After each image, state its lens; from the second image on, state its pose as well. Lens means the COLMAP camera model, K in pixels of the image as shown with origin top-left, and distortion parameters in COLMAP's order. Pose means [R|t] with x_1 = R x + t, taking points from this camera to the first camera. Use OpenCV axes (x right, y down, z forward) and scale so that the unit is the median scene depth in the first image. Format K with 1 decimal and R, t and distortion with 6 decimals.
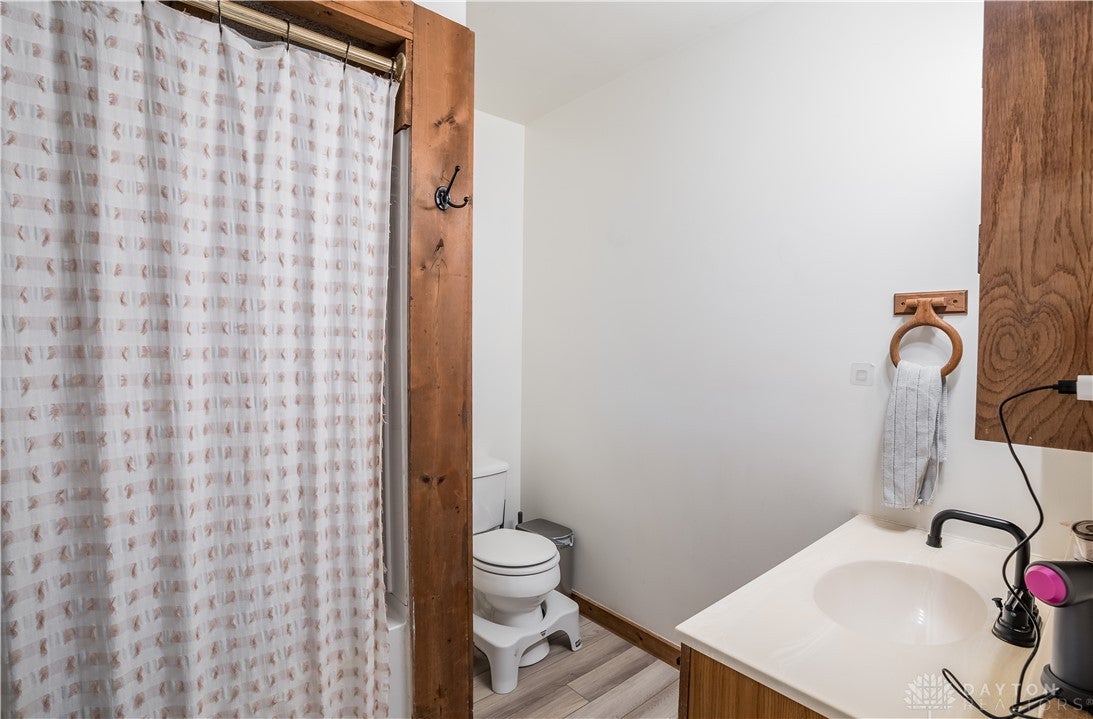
lens RADIAL K [[504.5, 0, 546.5], [0, 504.5, 359.5], [0, 0, 1]] dist [-0.094714, 0.050550]
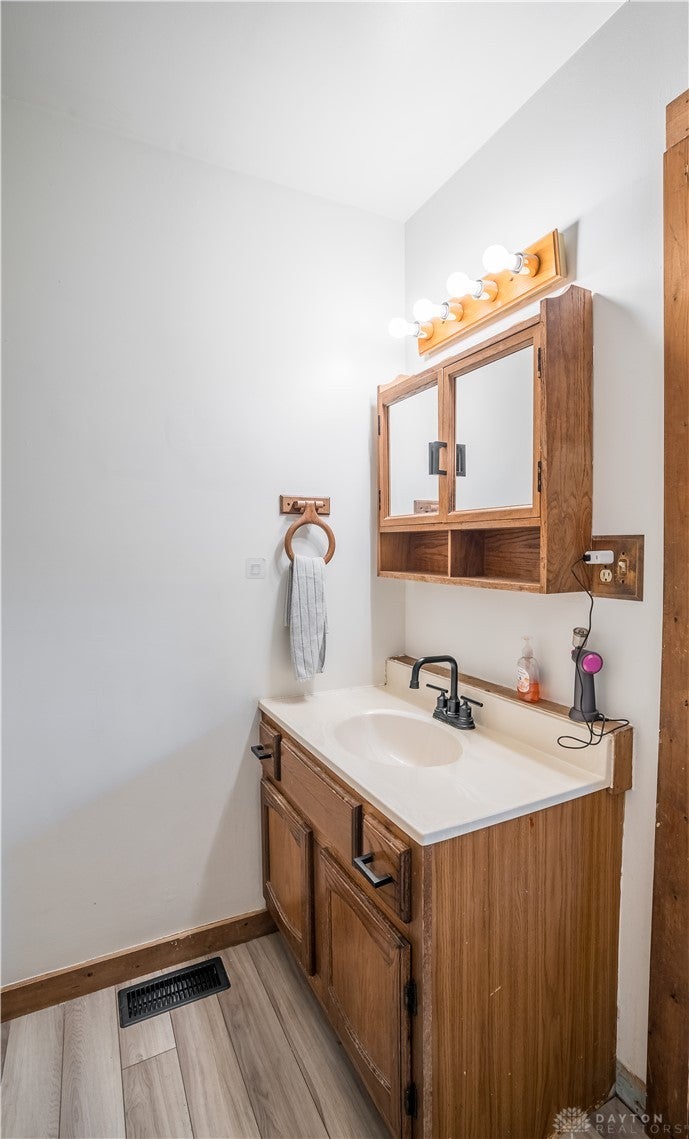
lens RADIAL K [[558.4, 0, 344.5], [0, 558.4, 569.5], [0, 0, 1]] dist [-0.001605, -0.000097]
pose [[0.238741, -0.049272, 0.969833, -0.553077], [0.040292, 0.998354, 0.040802, -0.010566], [-0.970247, 0.029336, 0.240333, 0.605613]]
